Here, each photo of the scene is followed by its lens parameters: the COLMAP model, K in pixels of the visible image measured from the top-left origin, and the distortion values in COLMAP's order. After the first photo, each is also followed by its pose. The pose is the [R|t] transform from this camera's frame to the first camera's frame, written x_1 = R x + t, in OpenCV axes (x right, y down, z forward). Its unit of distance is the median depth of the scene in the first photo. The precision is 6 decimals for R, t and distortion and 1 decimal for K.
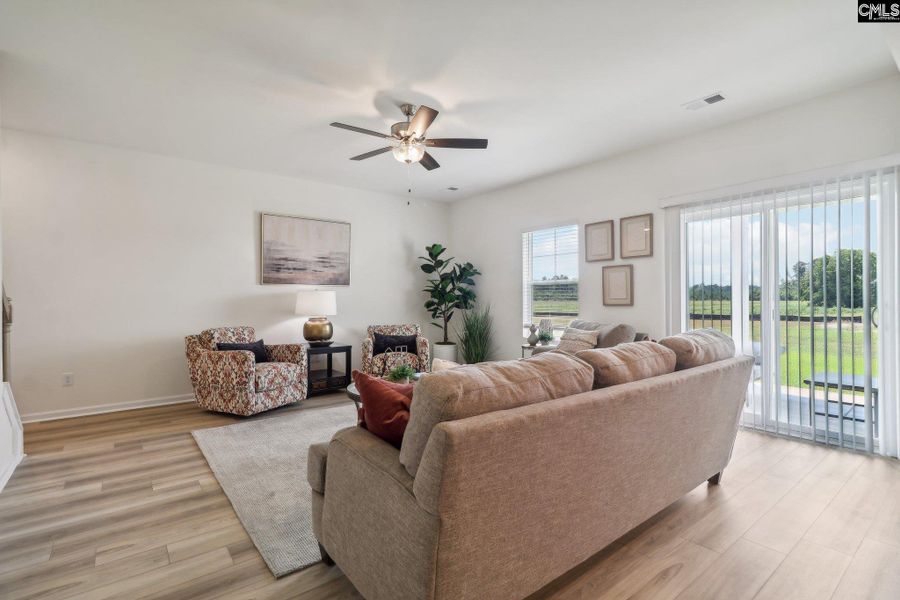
lens RADIAL K [[432.6, 0, 441.6], [0, 432.6, 297.3], [0, 0, 1]] dist [0.016129, 0.000025]
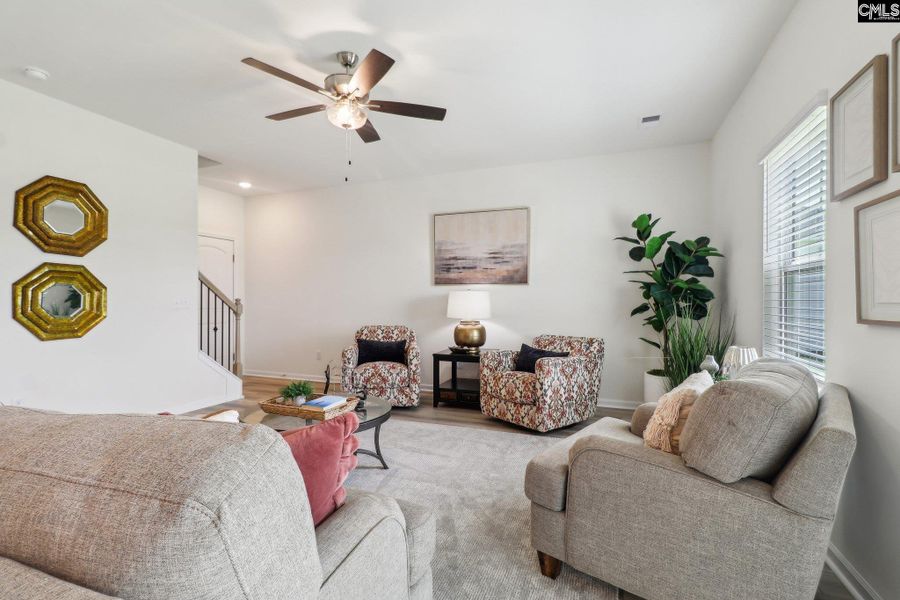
lens RADIAL K [[432.6, 0, 444.9], [0, 432.6, 300.6], [0, 0, 1]] dist [0.016129, 0.000025]
pose [[0.507386, 0.004809, -0.861706, 0.450604], [0.000671, 0.999982, 0.005976, -0.000249], [0.861719, -0.003611, 0.507373, 0.491553]]
